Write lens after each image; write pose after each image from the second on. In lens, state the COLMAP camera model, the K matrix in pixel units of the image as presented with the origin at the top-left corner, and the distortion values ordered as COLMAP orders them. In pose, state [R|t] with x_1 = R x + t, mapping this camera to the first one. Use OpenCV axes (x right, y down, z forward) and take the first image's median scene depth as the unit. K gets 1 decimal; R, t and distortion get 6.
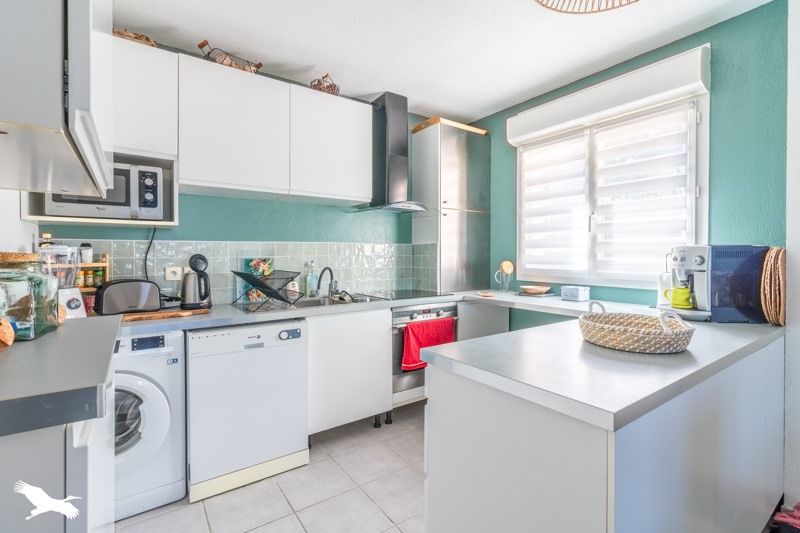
lens RADIAL K [[372.1, 0, 402.4], [0, 372.1, 258.5], [0, 0, 1]] dist [0.005534, 0.000929]
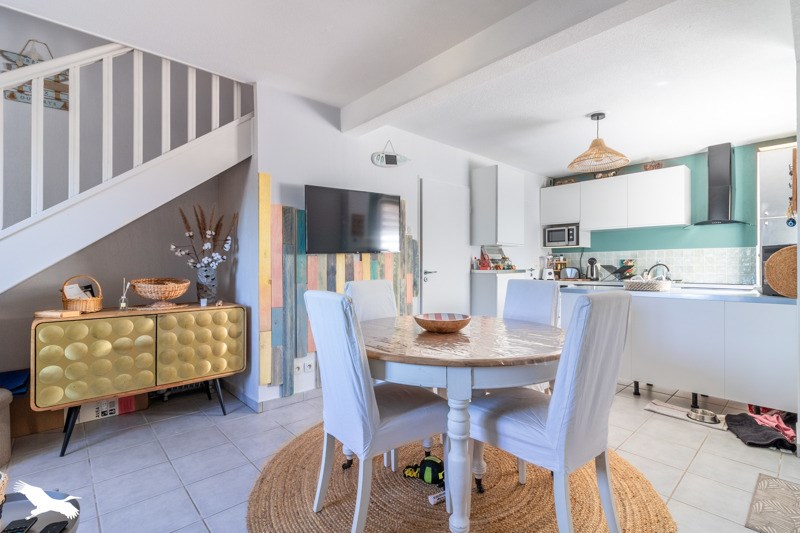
lens RADIAL K [[372.1, 0, 399.8], [0, 372.1, 265.1], [0, 0, 1]] dist [0.005534, 0.000929]
pose [[0.107975, -0.001219, -0.994153, 1.891513], [-0.006230, 0.999979, -0.001903, 0.053896], [0.994134, 0.006399, 0.107965, -0.555023]]
